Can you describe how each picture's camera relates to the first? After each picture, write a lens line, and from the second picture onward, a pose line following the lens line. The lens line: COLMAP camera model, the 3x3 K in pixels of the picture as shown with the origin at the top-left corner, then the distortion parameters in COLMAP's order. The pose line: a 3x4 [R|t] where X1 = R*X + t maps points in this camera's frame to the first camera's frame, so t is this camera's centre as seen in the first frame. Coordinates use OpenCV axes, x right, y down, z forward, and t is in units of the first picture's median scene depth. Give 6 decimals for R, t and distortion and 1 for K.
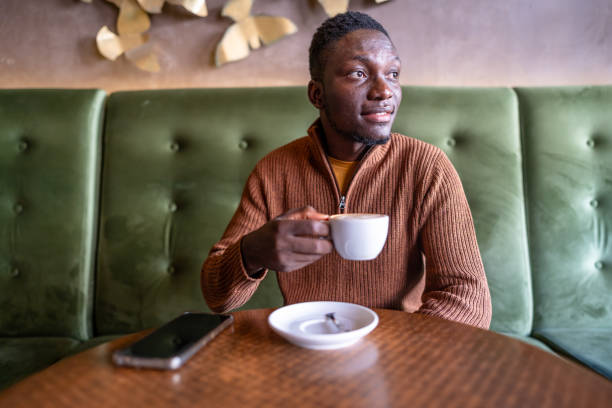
lens RADIAL K [[411.3, 0, 302.1], [0, 411.3, 205.7], [0, 0, 1]] dist [0.026546, -0.005070]
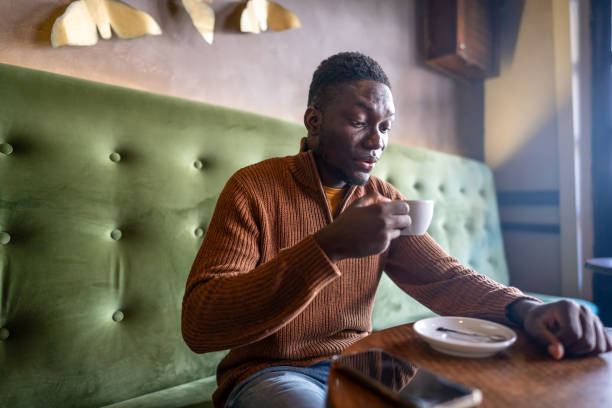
lens RADIAL K [[445.2, 0, 327.6], [0, 445.2, 205.5], [0, 0, 1]] dist [0.028311, -0.004534]
pose [[0.708841, 0.025360, 0.704912, -0.468419], [0.027264, 0.997622, -0.063307, 0.010082], [-0.704841, 0.064094, 0.706464, 0.117842]]
